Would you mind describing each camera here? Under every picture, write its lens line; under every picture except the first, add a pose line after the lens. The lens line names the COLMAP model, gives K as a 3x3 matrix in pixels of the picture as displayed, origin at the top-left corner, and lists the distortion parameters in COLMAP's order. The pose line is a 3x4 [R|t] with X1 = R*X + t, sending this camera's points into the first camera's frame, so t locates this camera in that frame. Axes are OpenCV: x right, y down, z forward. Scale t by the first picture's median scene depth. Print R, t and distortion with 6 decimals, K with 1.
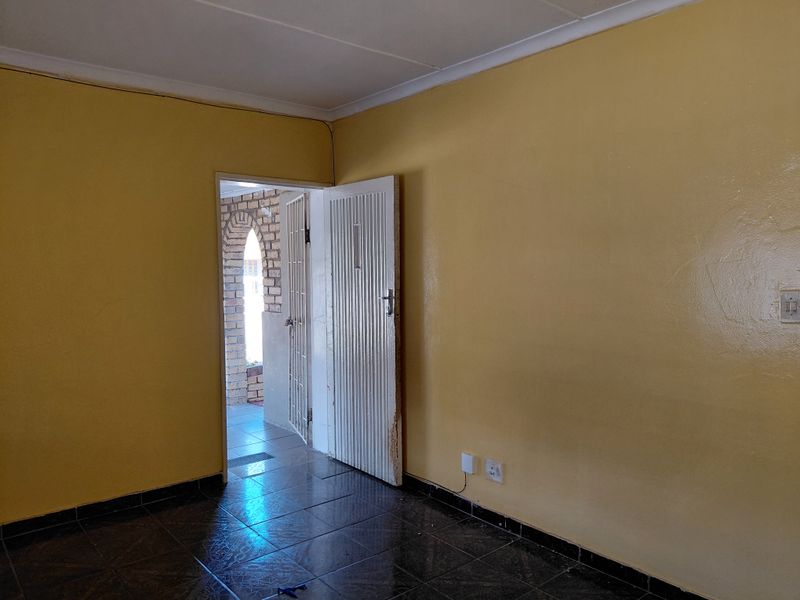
lens RADIAL K [[596.2, 0, 400.0], [0, 596.2, 300.0], [0, 0, 1]] dist [0.078309, -0.133665]
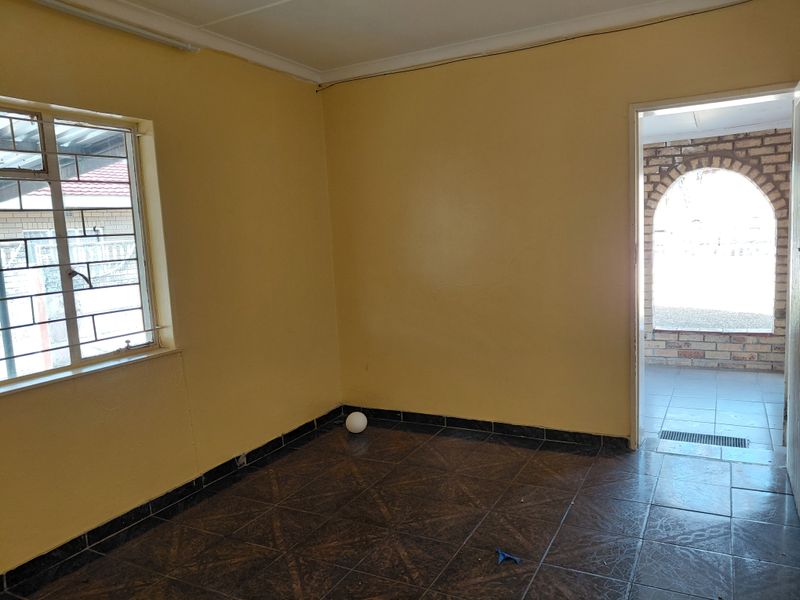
lens RADIAL K [[596.2, 0, 400.0], [0, 596.2, 300.0], [0, 0, 1]] dist [0.078309, -0.133665]
pose [[0.353232, 0.091235, -0.931076, 0.464789], [-0.001165, 0.995276, 0.097084, -0.013500], [0.935535, -0.033208, 0.351670, 0.392647]]
